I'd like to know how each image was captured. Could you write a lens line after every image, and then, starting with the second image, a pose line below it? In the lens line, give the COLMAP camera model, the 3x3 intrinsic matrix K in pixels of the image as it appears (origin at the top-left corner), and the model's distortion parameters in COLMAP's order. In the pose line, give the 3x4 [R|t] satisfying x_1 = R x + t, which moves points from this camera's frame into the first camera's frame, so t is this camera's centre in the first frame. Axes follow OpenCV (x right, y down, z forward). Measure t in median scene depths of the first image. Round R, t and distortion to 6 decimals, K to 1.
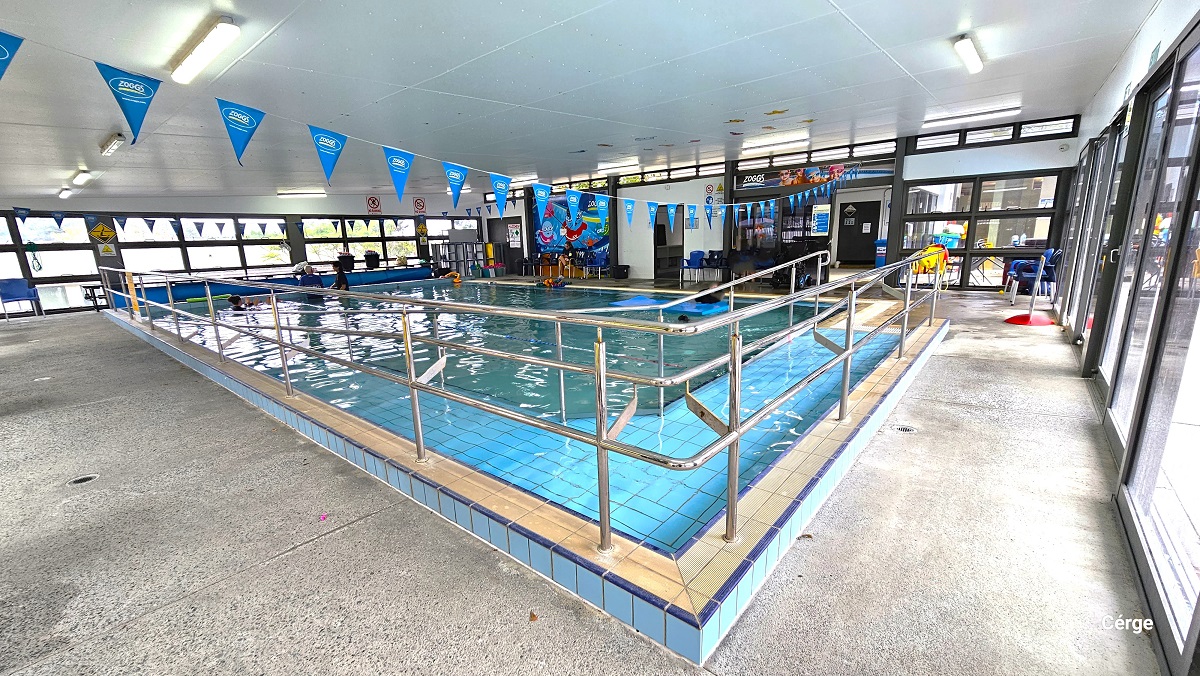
lens RADIAL K [[488.6, 0, 600.7], [0, 488.6, 340.0], [0, 0, 1]] dist [0.000975, 0.000082]
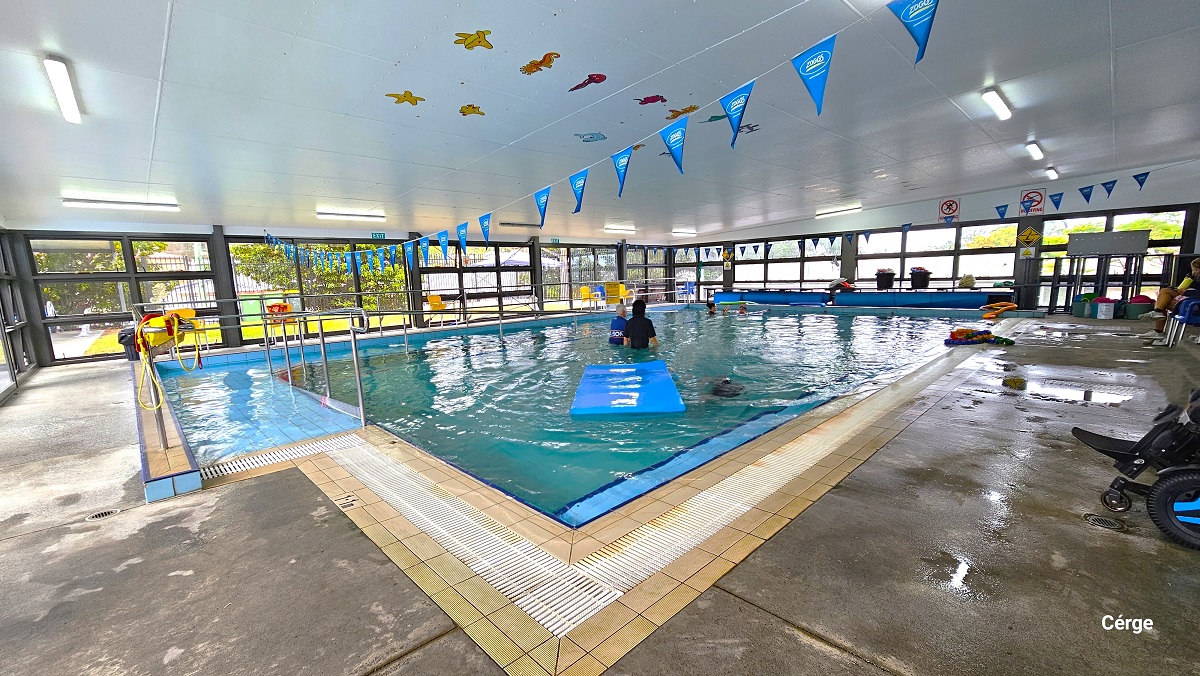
lens RADIAL K [[488.6, 0, 601.3], [0, 488.6, 342.7], [0, 0, 1]] dist [0.000975, 0.000082]
pose [[-0.107218, 0.177438, -0.978274, 0.647085], [-0.163264, 0.967447, 0.193368, -0.201343], [0.980739, 0.180449, -0.074758, 0.849781]]
